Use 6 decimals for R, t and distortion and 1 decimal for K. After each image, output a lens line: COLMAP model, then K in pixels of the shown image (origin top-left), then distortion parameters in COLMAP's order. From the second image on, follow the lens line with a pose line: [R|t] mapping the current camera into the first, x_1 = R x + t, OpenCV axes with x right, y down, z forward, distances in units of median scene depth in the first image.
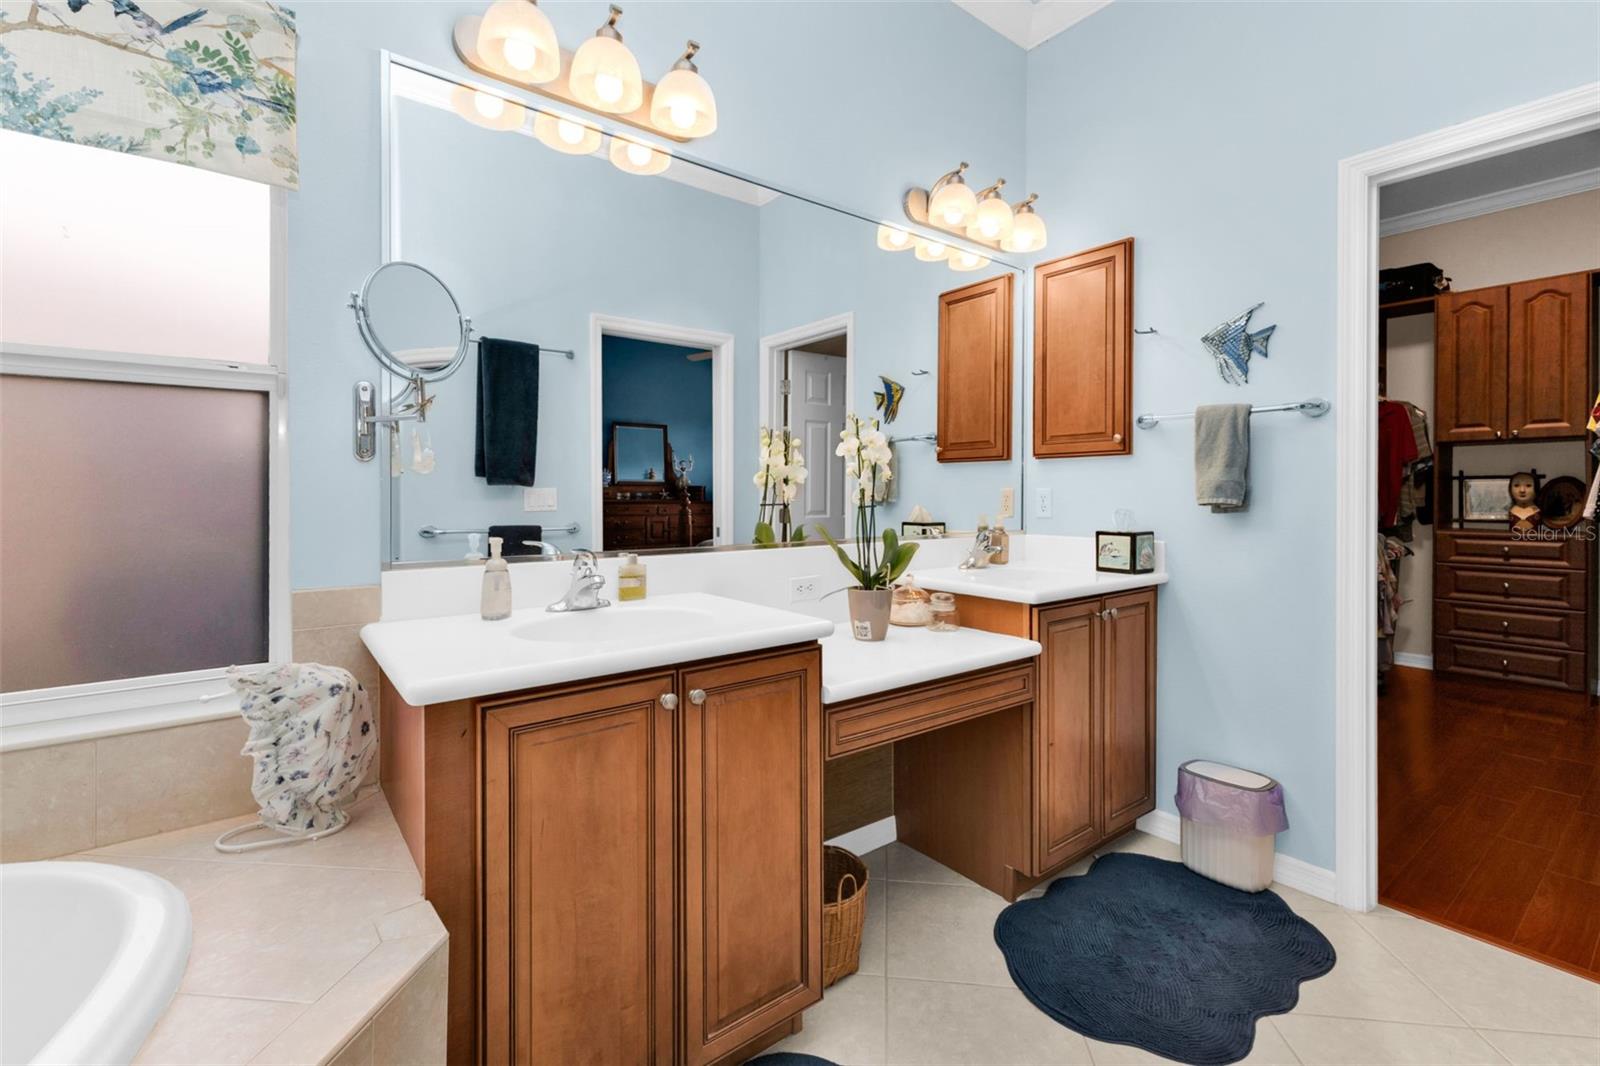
lens RADIAL K [[693.2, 0, 801.3], [0, 693.2, 498.1], [0, 0, 1]] dist [0.001333, -0.002035]
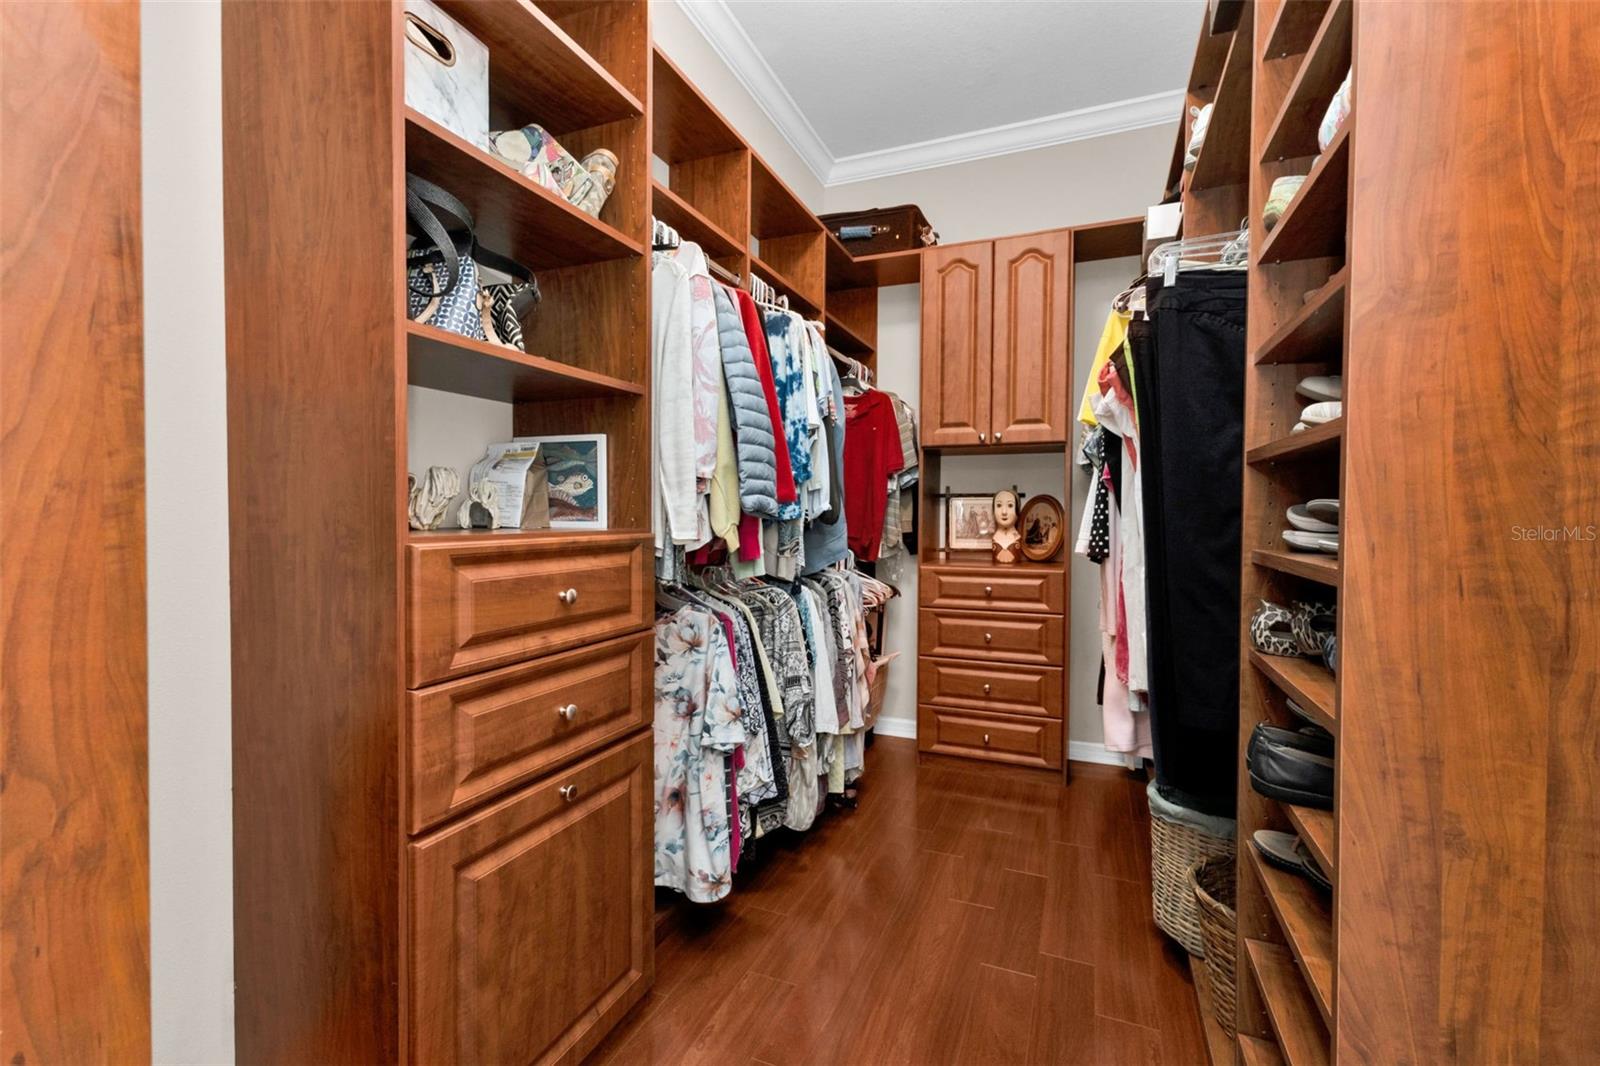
lens RADIAL K [[693.2, 0, 799.9], [0, 693.2, 528.2], [0, 0, 1]] dist [0.001333, -0.002035]
pose [[0.863302, -0.005789, 0.504654, 0.438705], [-0.002671, 0.999868, 0.016038, -0.004889], [-0.504680, -0.015194, 0.863173, 0.432744]]
